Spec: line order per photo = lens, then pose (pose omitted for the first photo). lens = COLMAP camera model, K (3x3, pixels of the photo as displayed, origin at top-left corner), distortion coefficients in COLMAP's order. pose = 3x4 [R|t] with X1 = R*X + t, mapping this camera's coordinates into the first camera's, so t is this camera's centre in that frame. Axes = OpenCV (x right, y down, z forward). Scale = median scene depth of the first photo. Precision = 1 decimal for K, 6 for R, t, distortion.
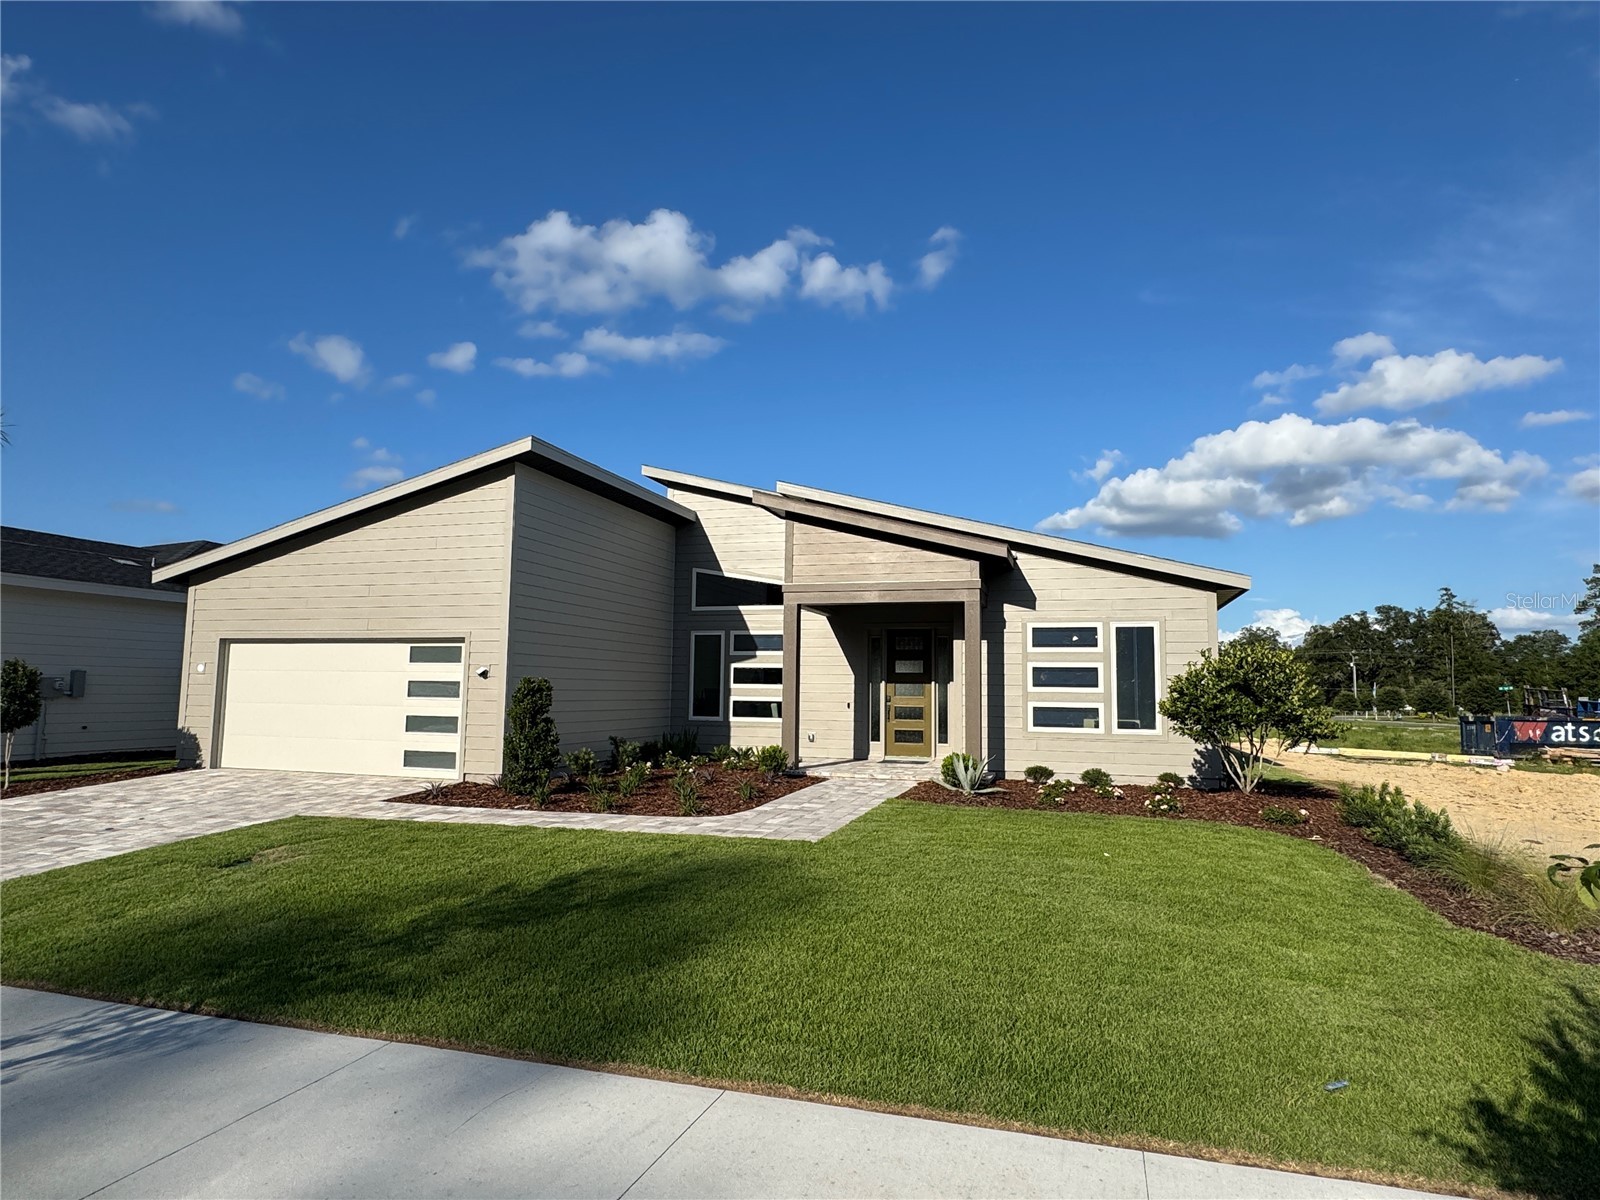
lens RADIAL K [[935.9, 0, 800.3], [0, 935.9, 600.5], [0, 0, 1]] dist [-0.000552, -0.000515]
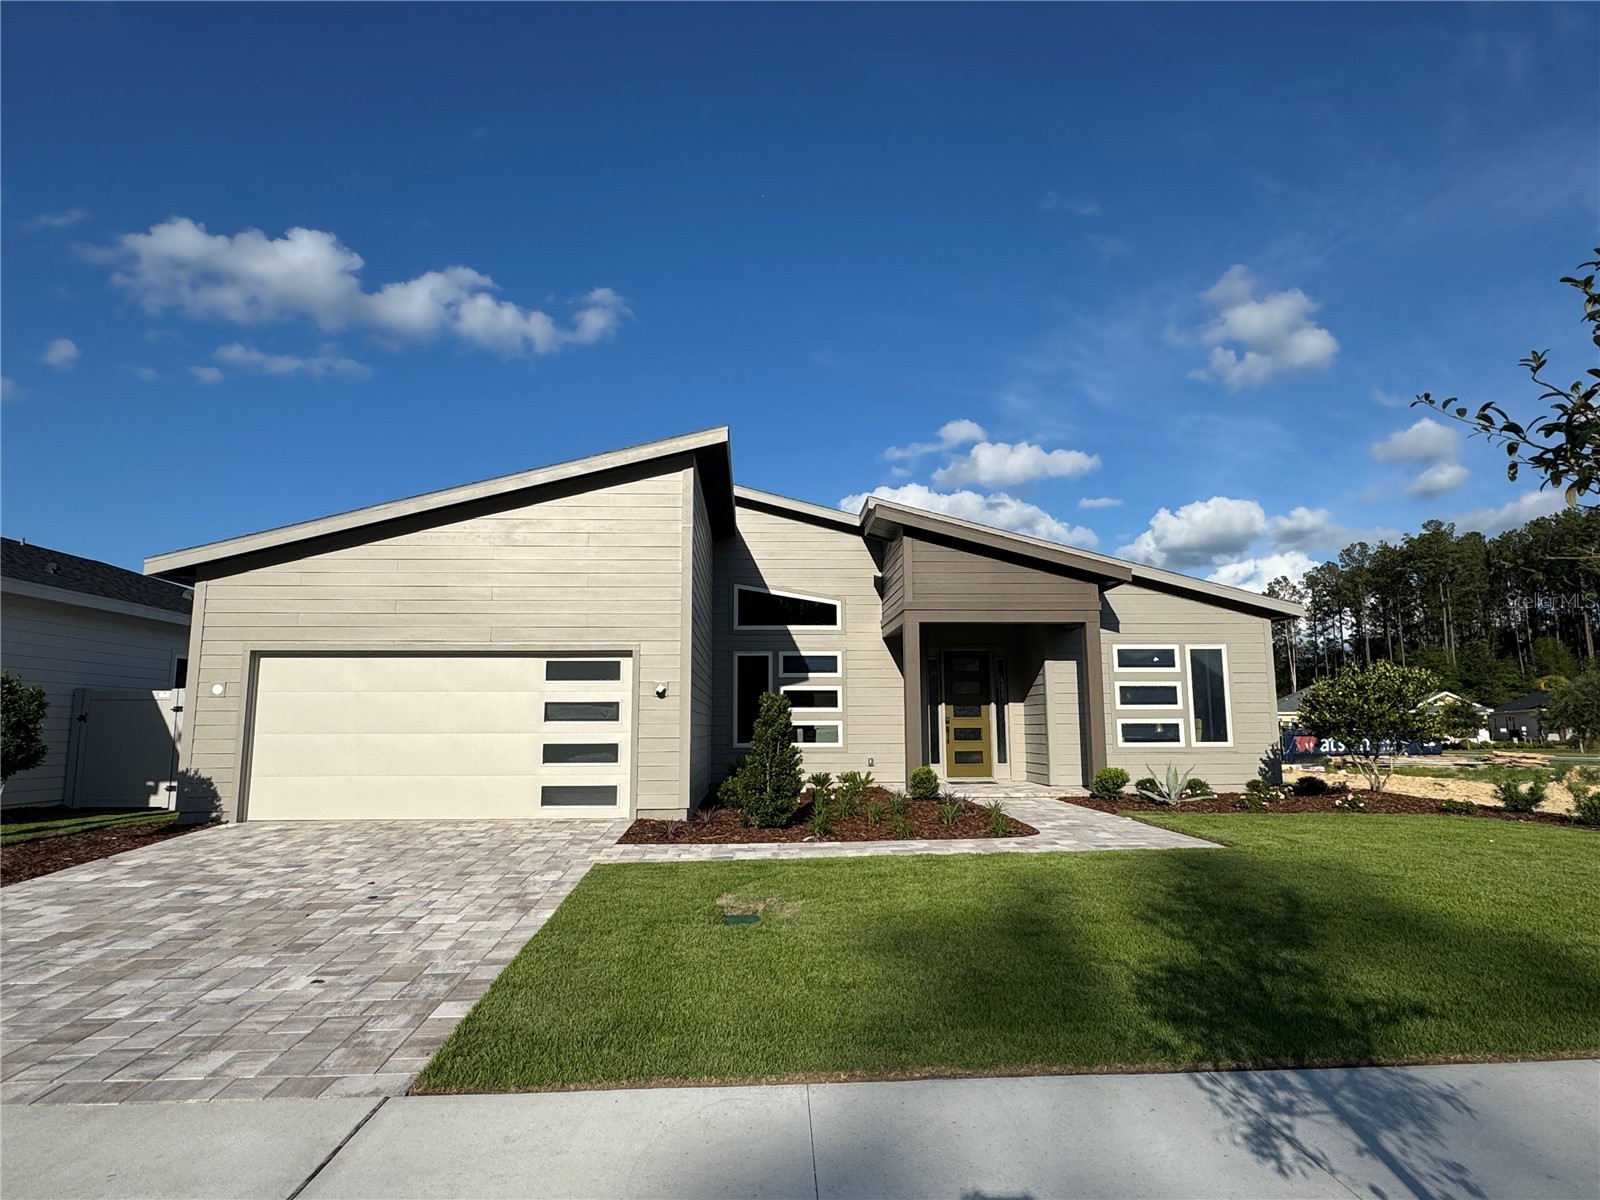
lens RADIAL K [[935.9, 0, 799.9], [0, 935.9, 599.1], [0, 0, 1]] dist [-0.000552, -0.000515]
pose [[0.937680, 0.030492, 0.346159, -0.466480], [-0.016384, 0.998914, -0.043611, 0.024652], [-0.347113, 0.035221, 0.937162, 0.126604]]
